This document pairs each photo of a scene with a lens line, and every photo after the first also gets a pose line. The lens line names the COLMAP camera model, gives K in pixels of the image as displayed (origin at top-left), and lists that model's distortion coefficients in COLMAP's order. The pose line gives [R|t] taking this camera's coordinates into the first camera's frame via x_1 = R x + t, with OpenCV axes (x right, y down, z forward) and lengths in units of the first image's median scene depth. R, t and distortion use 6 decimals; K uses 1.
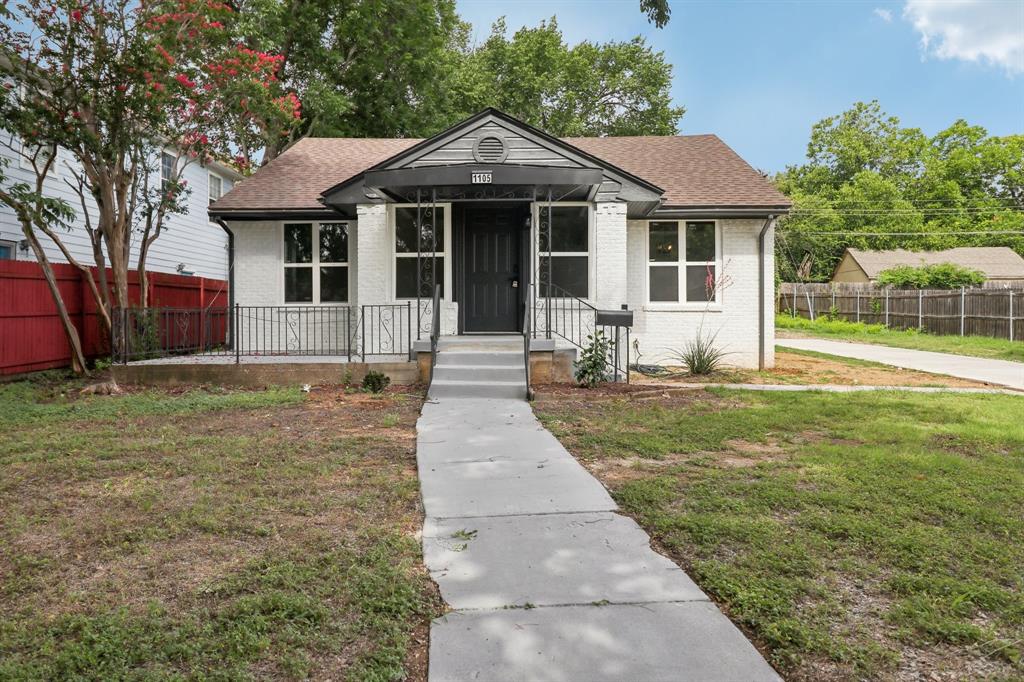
lens RADIAL K [[702.0, 0, 515.5], [0, 702.0, 321.1], [0, 0, 1]] dist [-0.000693, -0.000389]
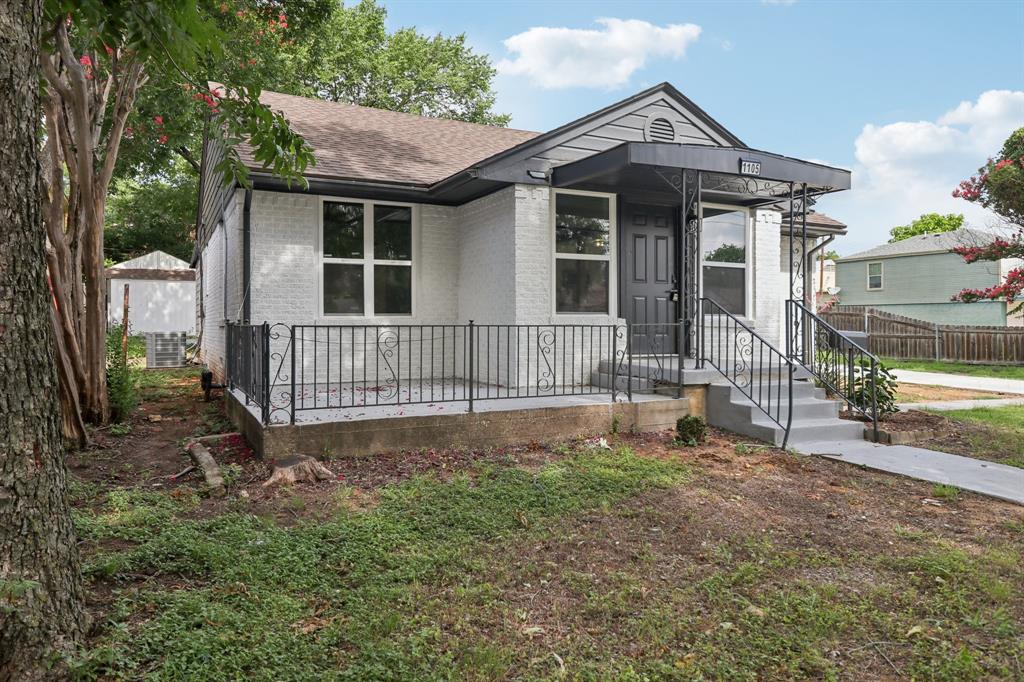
lens RADIAL K [[702.0, 0, 515.5], [0, 702.0, 321.1], [0, 0, 1]] dist [-0.000693, -0.000389]
pose [[0.888664, 0.009316, 0.458465, -0.479647], [-0.004688, 0.999926, -0.011231, -0.012078], [-0.458535, 0.007831, 0.888642, 0.296110]]
